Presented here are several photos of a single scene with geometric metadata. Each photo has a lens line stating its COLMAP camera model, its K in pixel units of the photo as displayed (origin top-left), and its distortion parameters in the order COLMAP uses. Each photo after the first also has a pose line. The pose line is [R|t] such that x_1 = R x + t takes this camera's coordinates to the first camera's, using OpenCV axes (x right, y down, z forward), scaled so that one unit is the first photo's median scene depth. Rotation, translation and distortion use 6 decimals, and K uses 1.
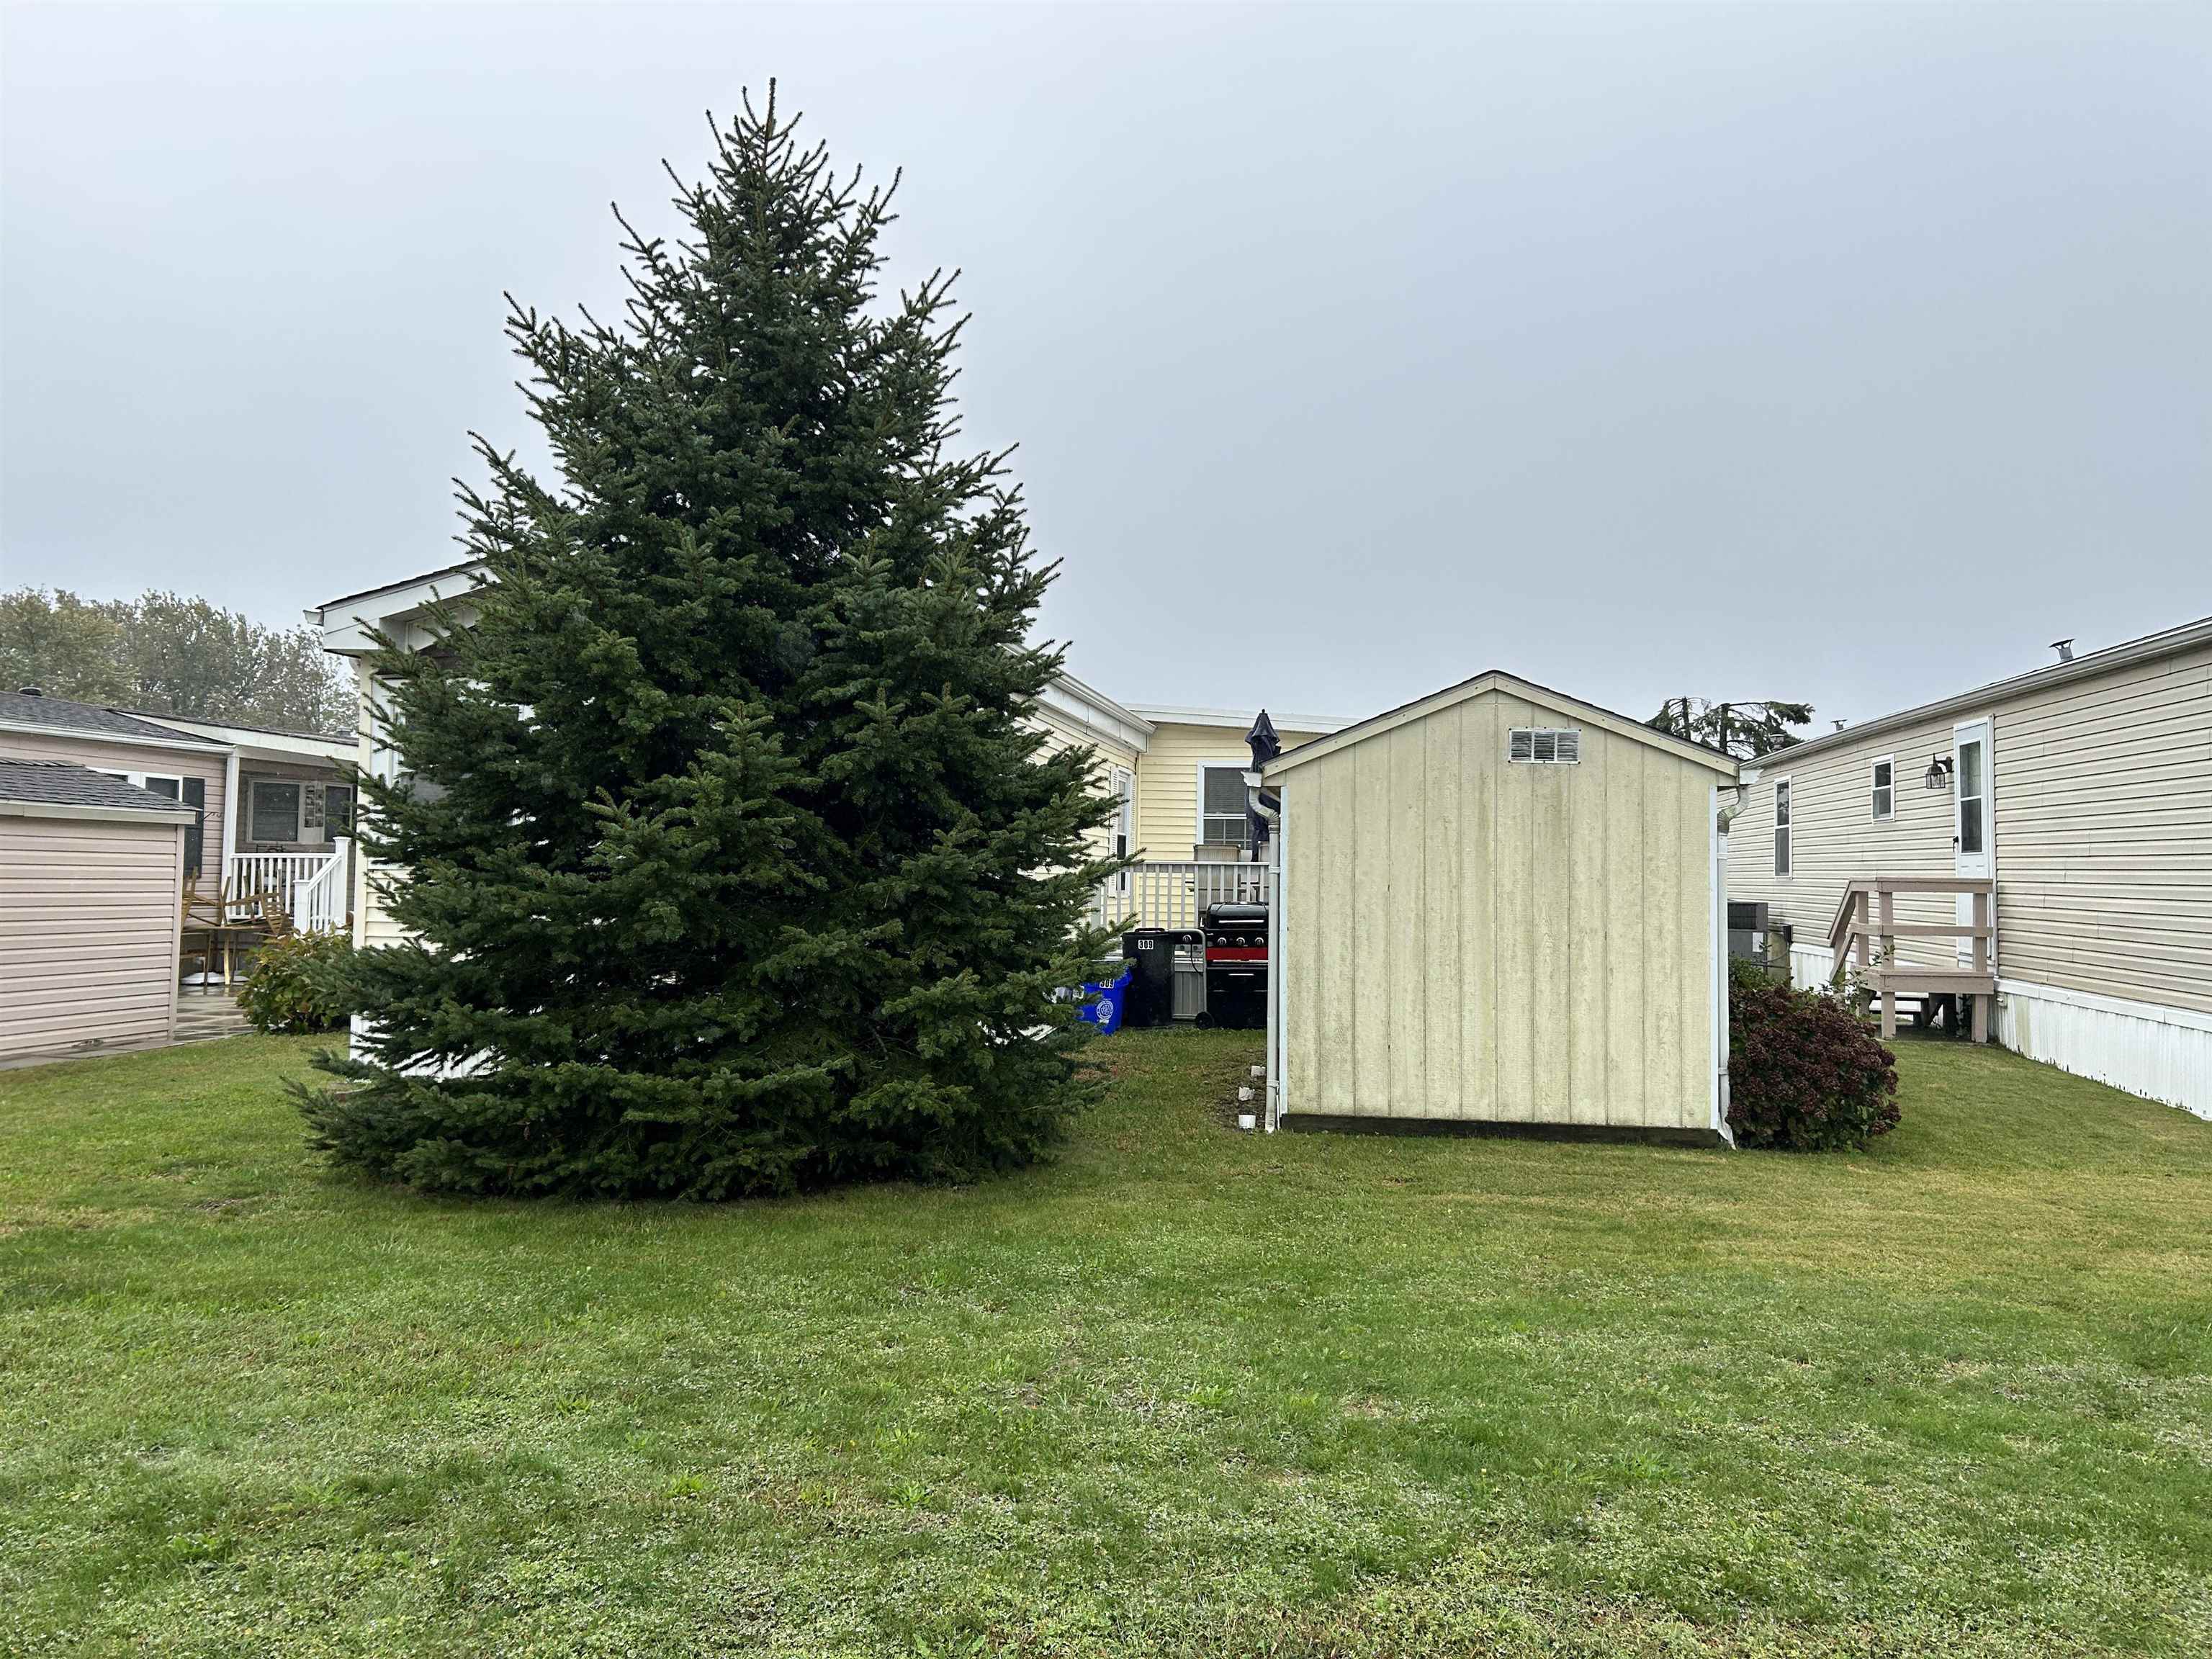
lens RADIAL K [[1679.2, 0, 1105.8], [0, 1679.2, 827.9], [0, 0, 1]] dist [-0.000938, -0.000095]
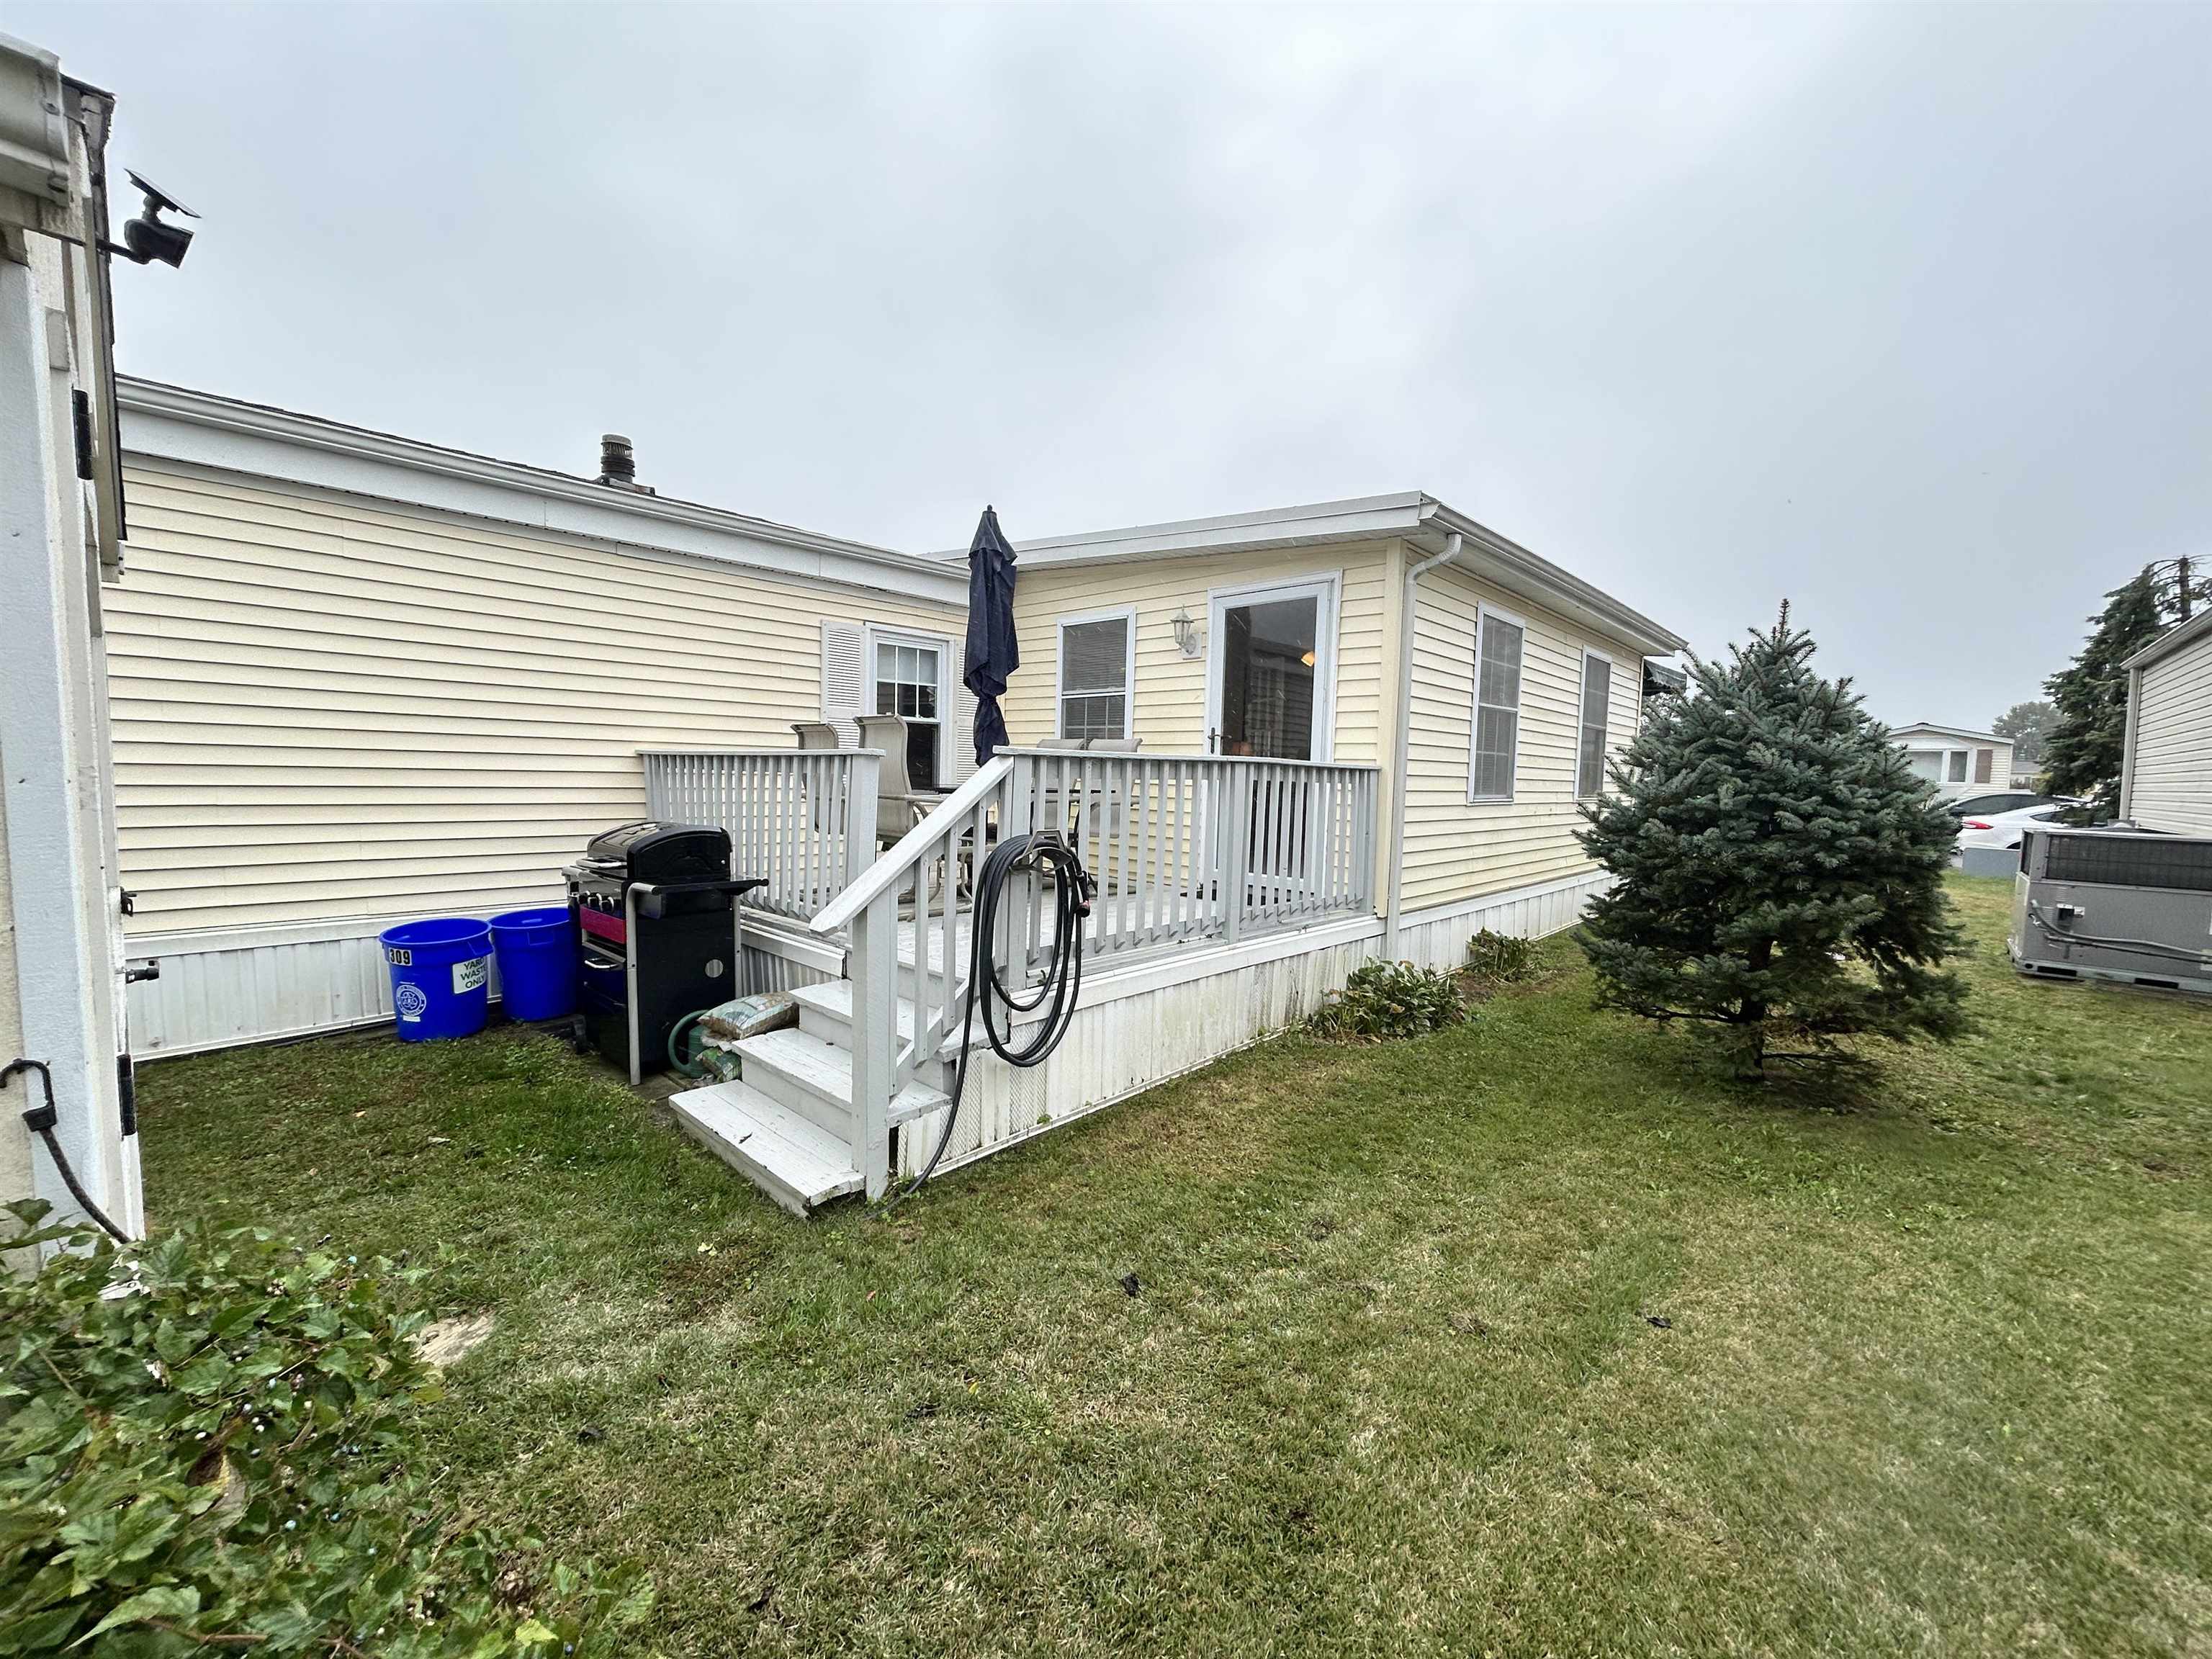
lens RADIAL K [[885.4, 0, 1105.7], [0, 885.4, 829.4], [0, 0, 1]] dist [0.000021, 0.000037]
pose [[0.834735, 0.052948, -0.548100, 0.289178], [0.003005, 0.994913, 0.100688, 0.012681], [0.550644, -0.085695, 0.830330, 0.670498]]
